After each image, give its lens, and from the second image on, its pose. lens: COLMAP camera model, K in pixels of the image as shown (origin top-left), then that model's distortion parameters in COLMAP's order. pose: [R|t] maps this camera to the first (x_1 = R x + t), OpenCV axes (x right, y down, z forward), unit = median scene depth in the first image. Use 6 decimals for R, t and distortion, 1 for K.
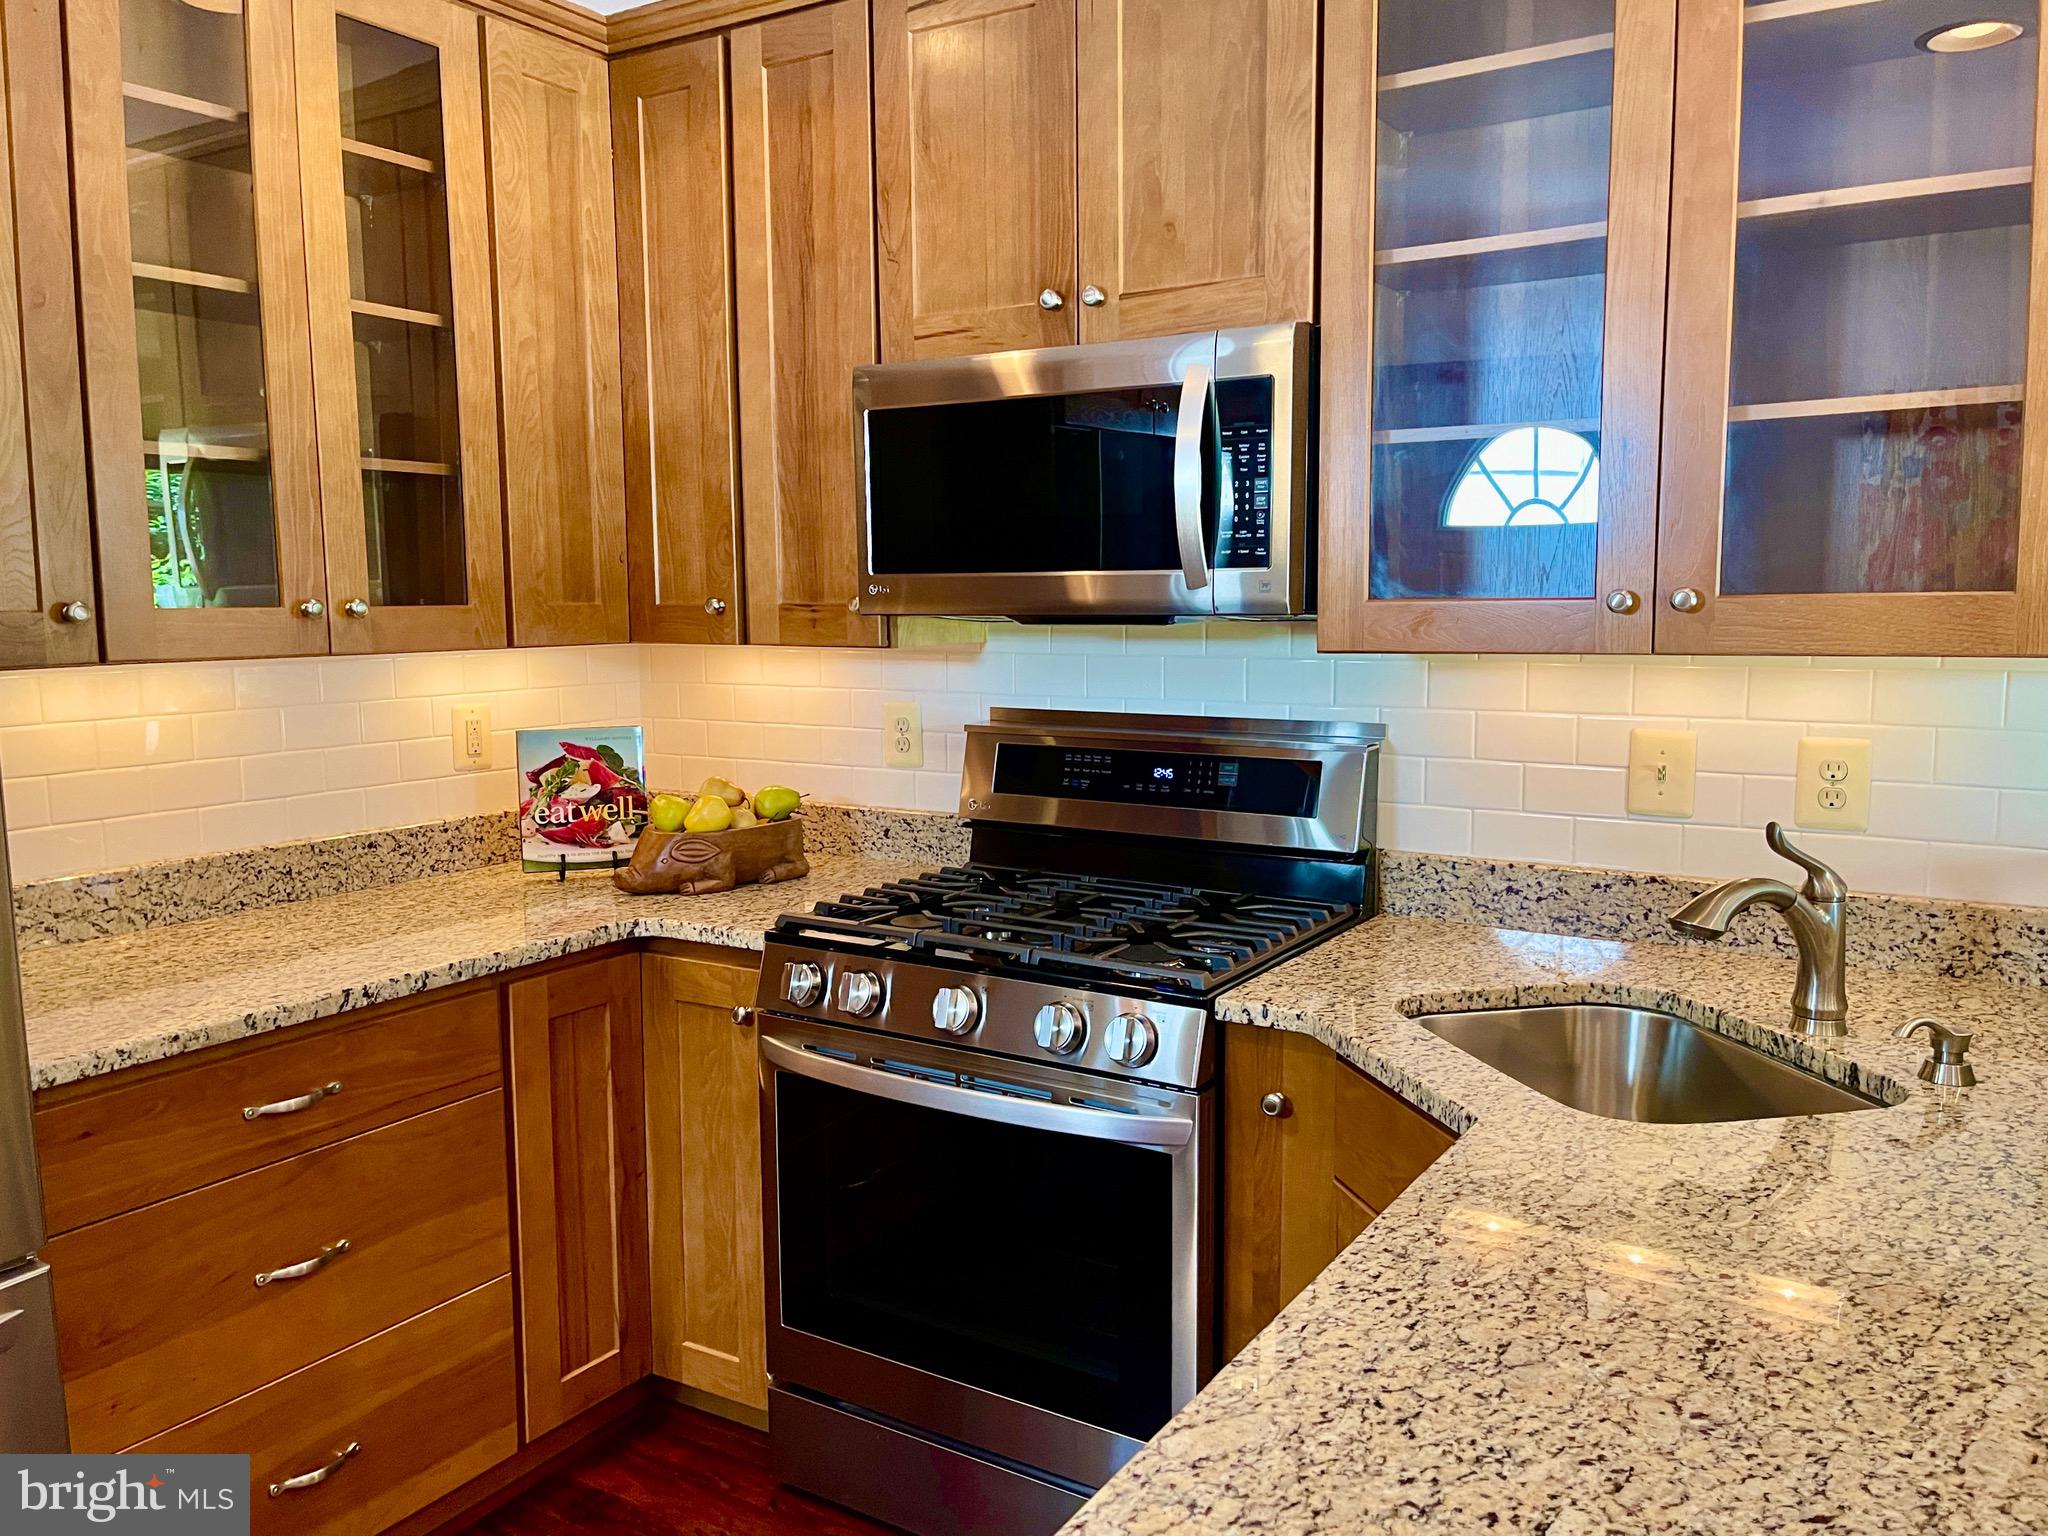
lens RADIAL K [[1541.2, 0, 1032.5], [0, 1541.2, 758.6], [0, 0, 1]] dist [0.025674, 0.003859]
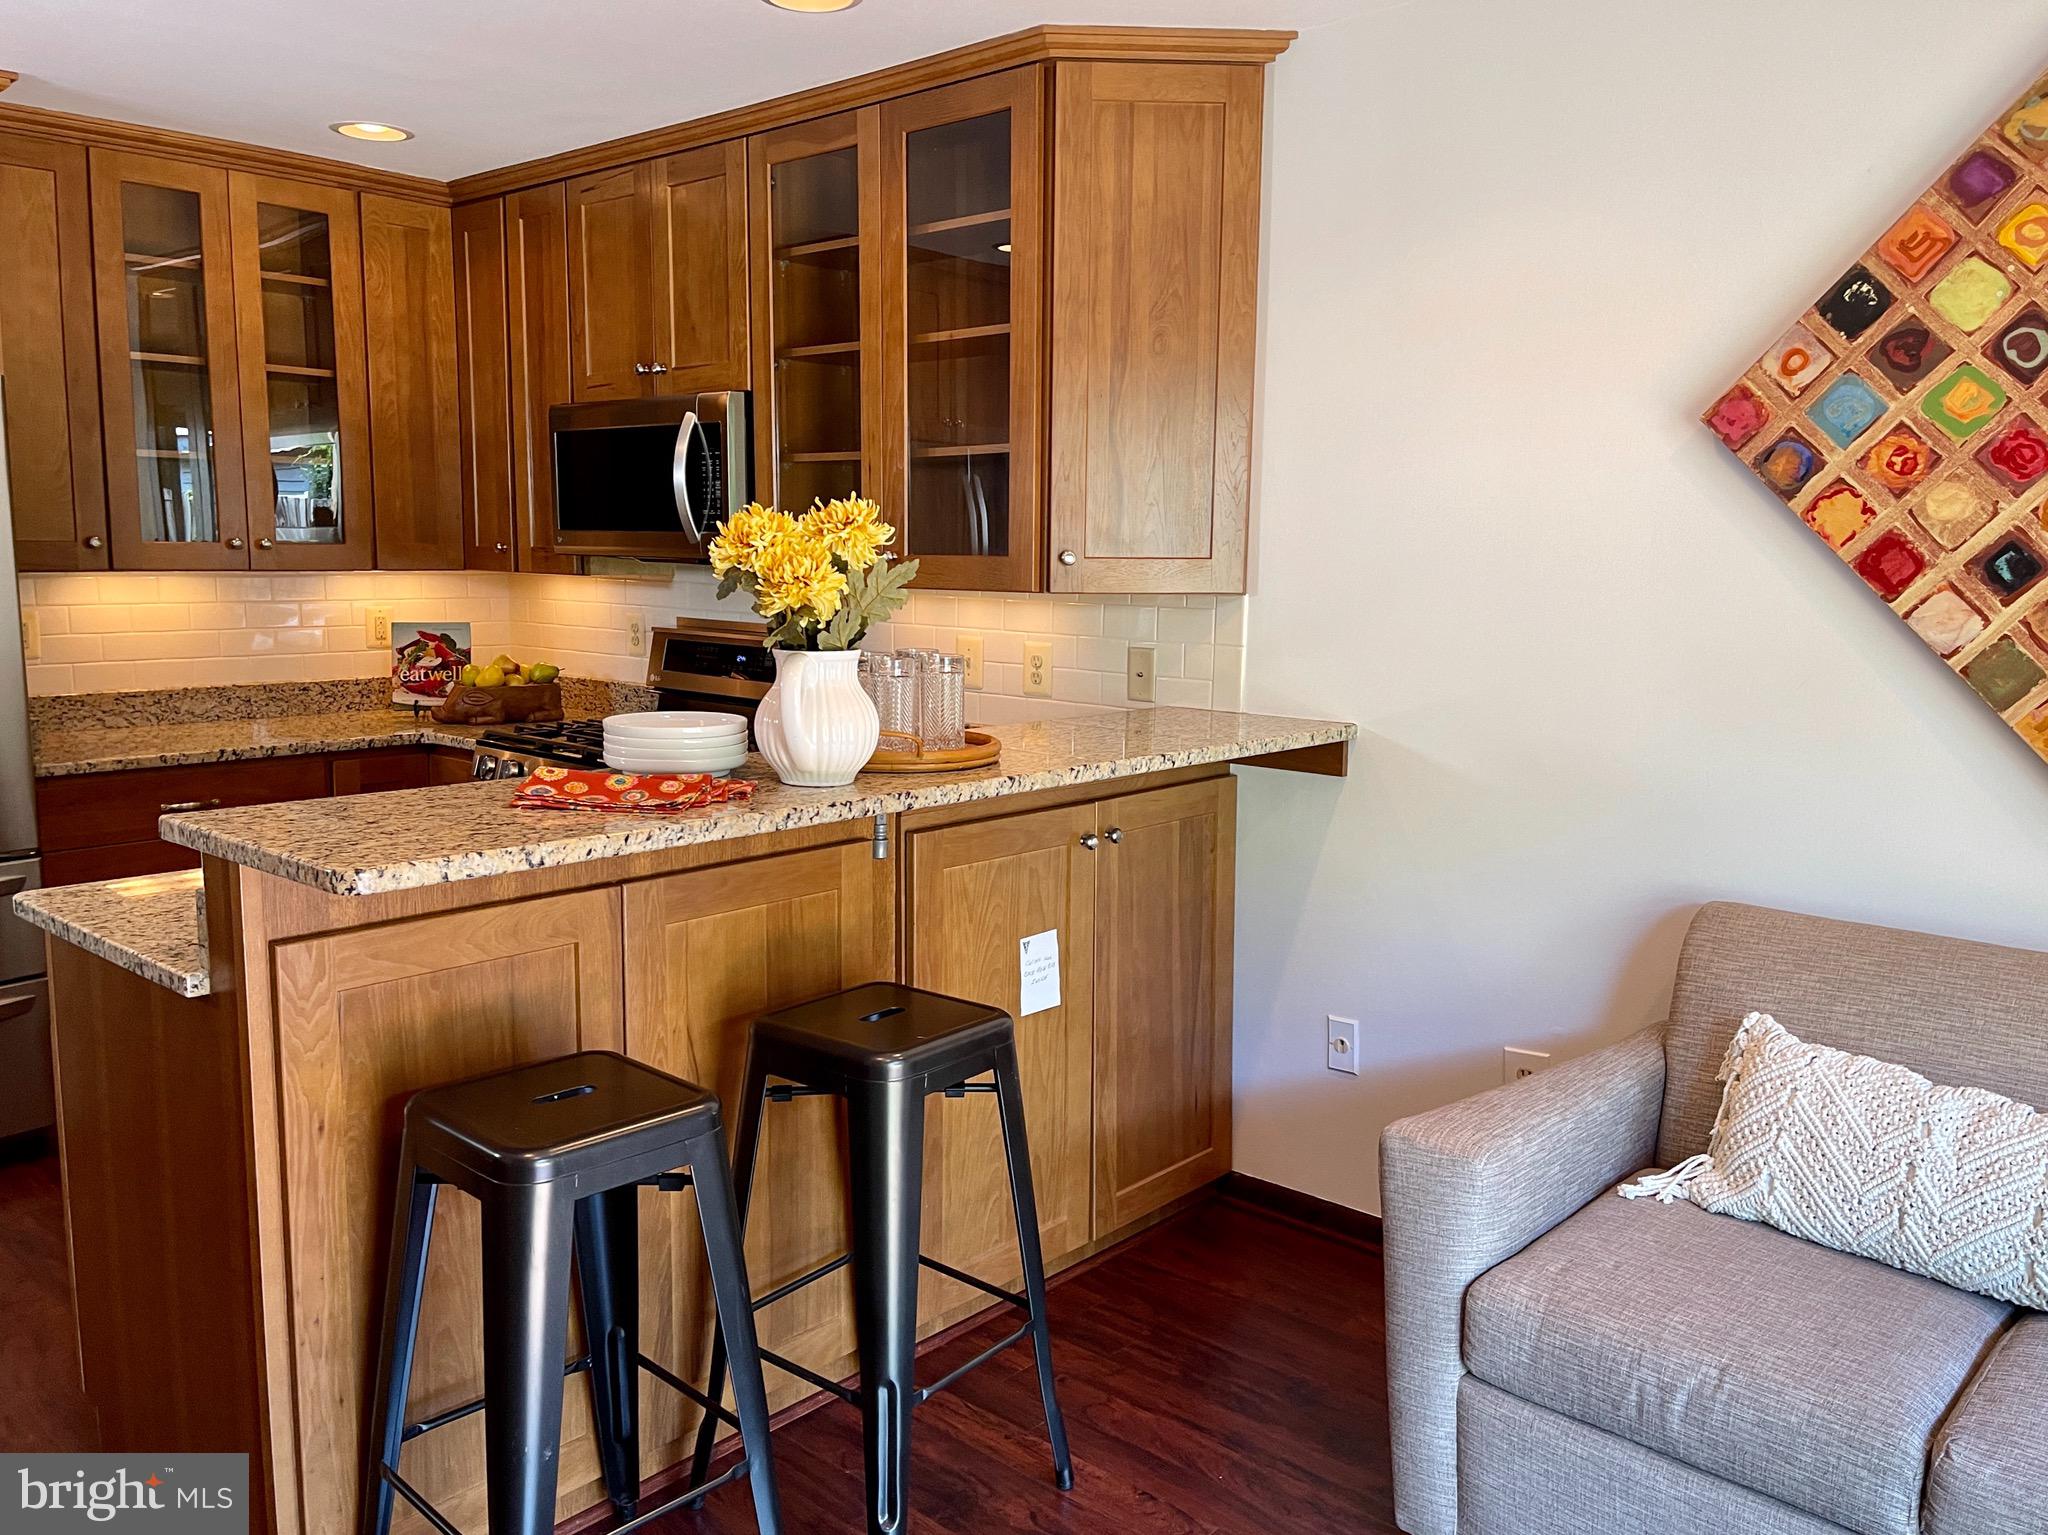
lens RADIAL K [[1574.6, 0, 1024.0], [0, 1574.6, 732.2], [0, 0, 1]] dist [0.050040, 0.004230]
pose [[0.983207, 0.040368, -0.177975, 0.638967], [-0.038330, 0.999154, 0.014874, 0.048199], [0.178425, -0.007802, 0.983923, -0.536762]]
